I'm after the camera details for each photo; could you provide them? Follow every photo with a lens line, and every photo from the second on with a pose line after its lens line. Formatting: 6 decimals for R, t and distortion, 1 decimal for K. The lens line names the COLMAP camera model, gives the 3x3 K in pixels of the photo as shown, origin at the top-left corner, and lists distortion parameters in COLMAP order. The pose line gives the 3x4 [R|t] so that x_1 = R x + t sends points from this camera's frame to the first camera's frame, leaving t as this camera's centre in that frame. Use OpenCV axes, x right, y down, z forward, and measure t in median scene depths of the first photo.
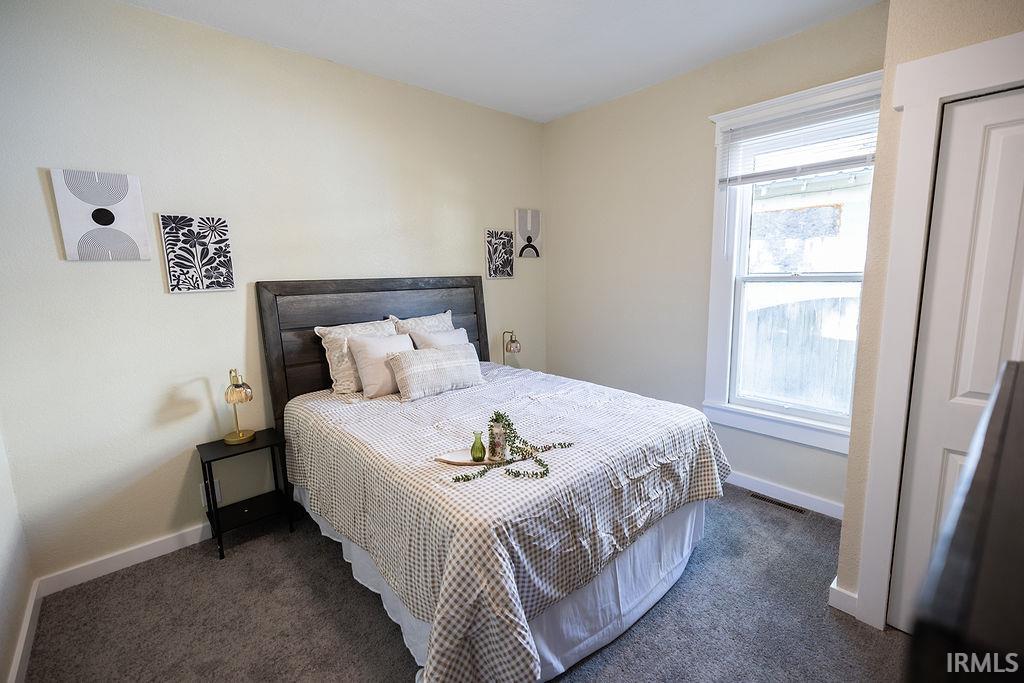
lens RADIAL K [[430.8, 0, 509.2], [0, 430.8, 339.0], [0, 0, 1]] dist [0.000633, 0.000099]
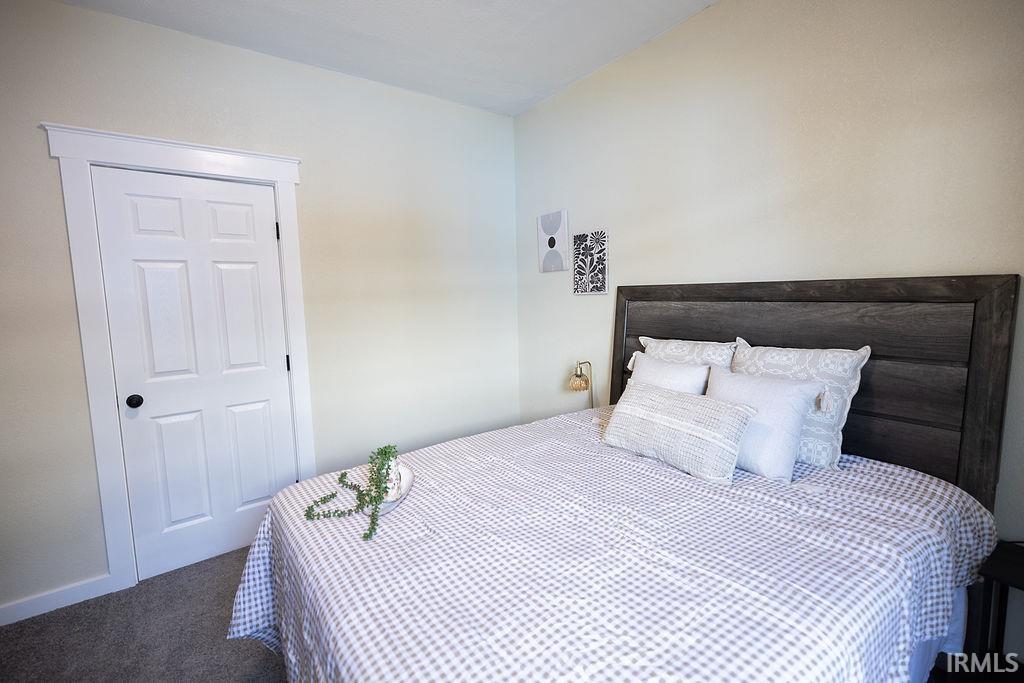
lens RADIAL K [[430.8, 0, 509.2], [0, 430.8, 339.0], [0, 0, 1]] dist [0.000633, 0.000099]
pose [[-0.065578, 0.129291, -0.989436, 0.521509], [-0.132947, 0.981598, 0.137078, -0.121654], [0.988951, 0.140532, -0.047182, 0.848121]]
